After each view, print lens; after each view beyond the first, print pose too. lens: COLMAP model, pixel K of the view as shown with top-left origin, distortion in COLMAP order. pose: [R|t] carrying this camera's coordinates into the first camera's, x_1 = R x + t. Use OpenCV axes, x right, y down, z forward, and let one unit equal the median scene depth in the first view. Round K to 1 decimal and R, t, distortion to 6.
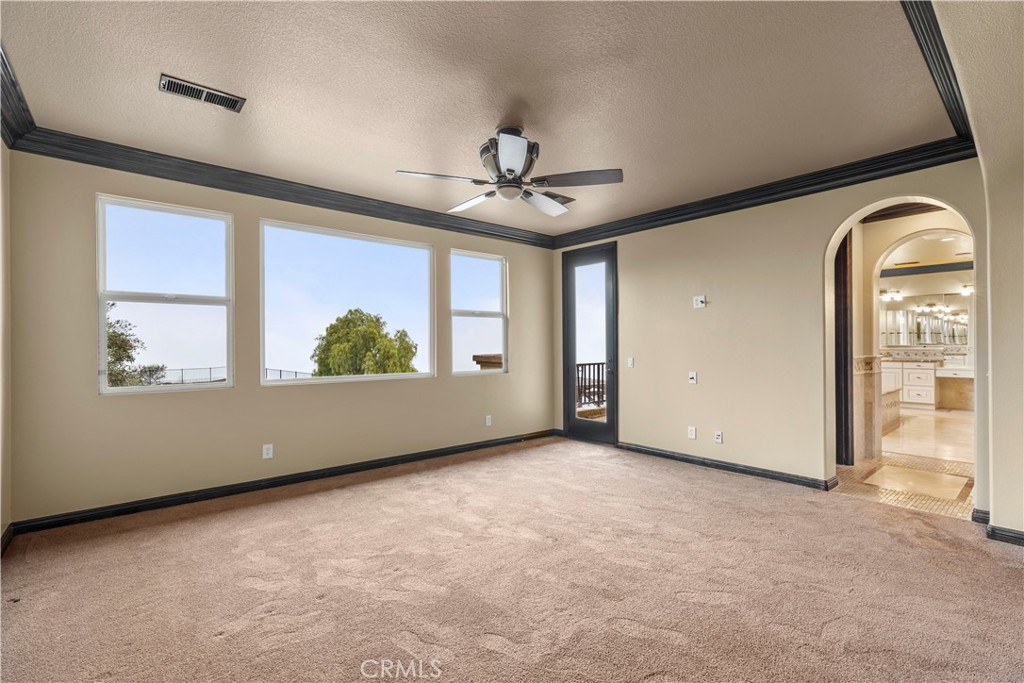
lens RADIAL K [[458.7, 0, 512.0], [0, 458.7, 341.5], [0, 0, 1]] dist [-0.019731, -0.000227]
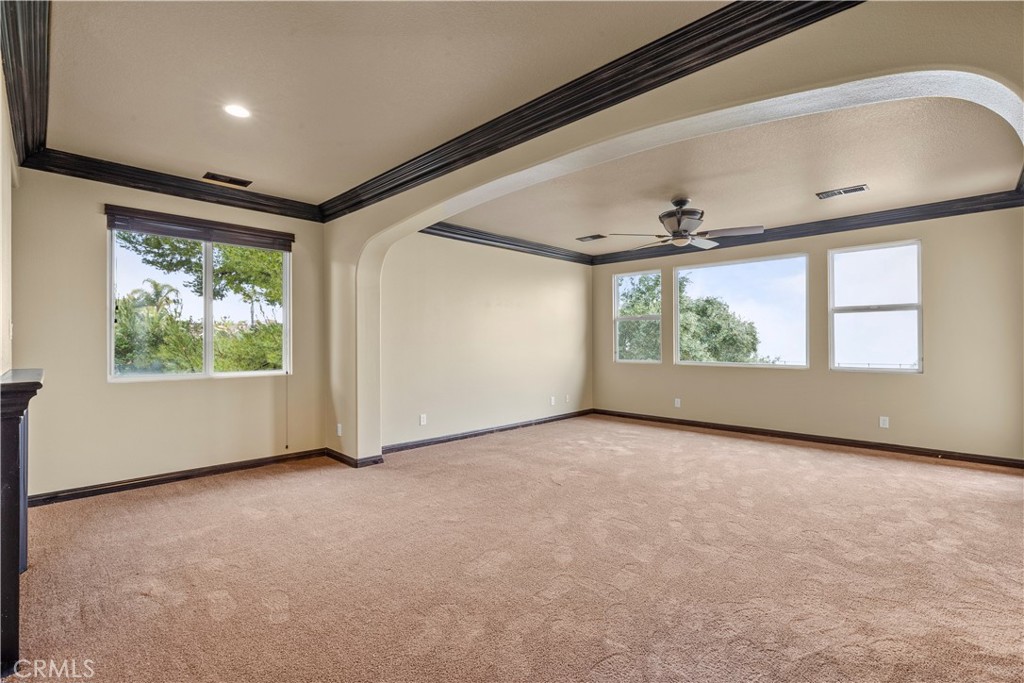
lens RADIAL K [[458.7, 0, 512.0], [0, 458.7, 341.5], [0, 0, 1]] dist [-0.019731, -0.000227]
pose [[0.096298, 0.006942, -0.995328, 0.998771], [0.007234, 0.999944, 0.007674, -0.005576], [0.995326, -0.007940, 0.096242, 0.201387]]
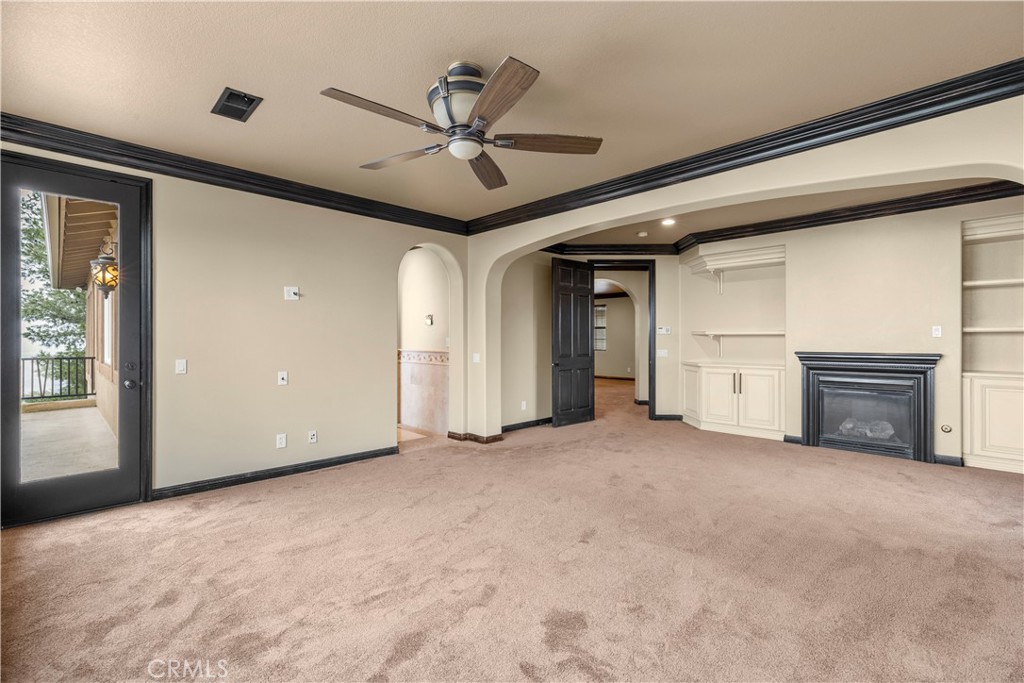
lens RADIAL K [[458.7, 0, 512.0], [0, 458.7, 341.5], [0, 0, 1]] dist [-0.019731, -0.000227]
pose [[-0.079010, -0.004075, 0.996865, -0.547183], [-0.009107, 0.999953, 0.003366, 0.001328], [-0.996832, -0.008813, -0.079044, 0.667291]]
